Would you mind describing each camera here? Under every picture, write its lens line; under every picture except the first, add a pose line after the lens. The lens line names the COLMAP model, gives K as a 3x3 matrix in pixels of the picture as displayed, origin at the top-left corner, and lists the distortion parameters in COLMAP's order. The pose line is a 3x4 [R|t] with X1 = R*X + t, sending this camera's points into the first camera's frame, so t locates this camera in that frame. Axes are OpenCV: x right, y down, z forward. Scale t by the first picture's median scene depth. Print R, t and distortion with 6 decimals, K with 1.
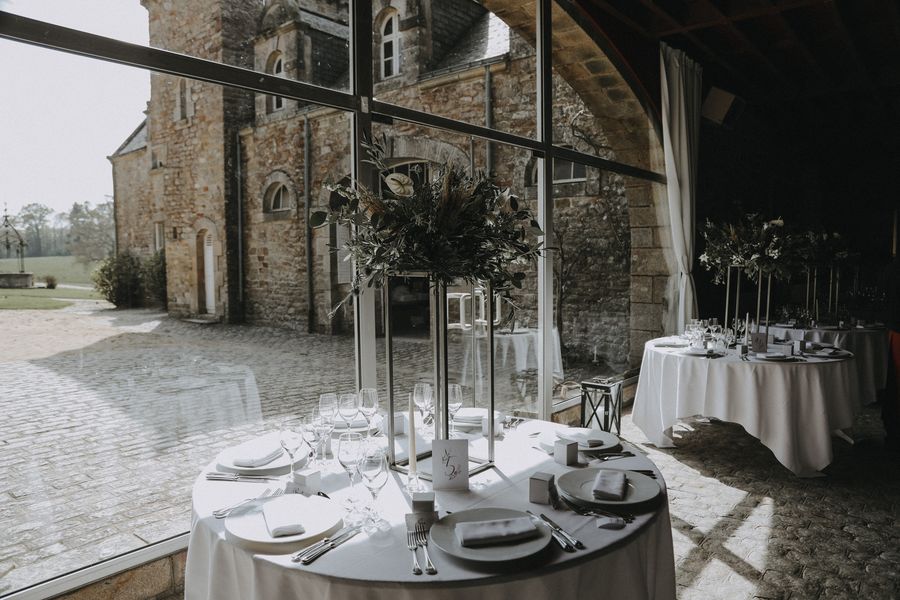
lens RADIAL K [[646.9, 0, 450.0], [0, 646.9, 300.0], [0, 0, 1]] dist [-0.063937, 0.001763]
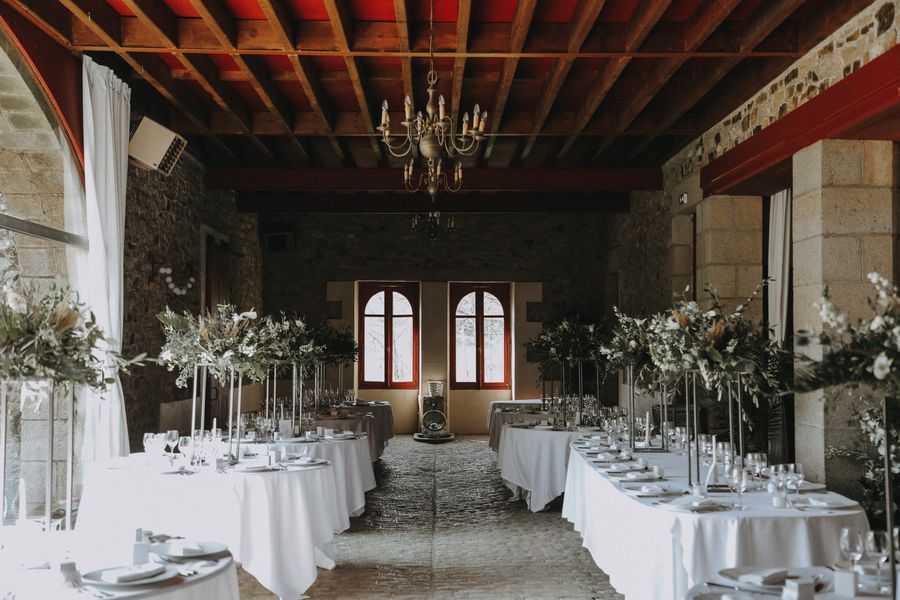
lens RADIAL K [[1295.4, 0, 450.0], [0, 1295.4, 300.0], [0, 0, 1]] dist [0.239543, 0.029759]
pose [[0.769300, 0.029564, 0.638204, -0.306711], [0.032379, 0.995841, -0.085160, 0.013950], [-0.638067, 0.086178, 0.765143, -0.401755]]
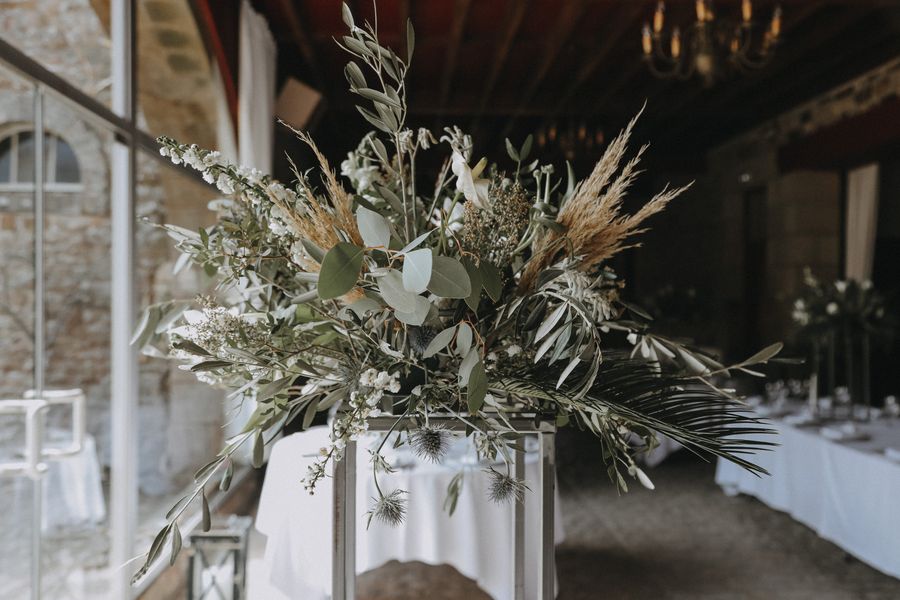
lens RADIAL K [[848.9, 0, 450.0], [0, 848.9, 300.0], [0, 0, 1]] dist [-0.008008, -0.005782]
pose [[0.737925, 0.012059, 0.674775, -0.112654], [0.034759, 0.997834, -0.055845, -0.025923], [-0.673987, 0.064663, 0.735907, 0.206158]]
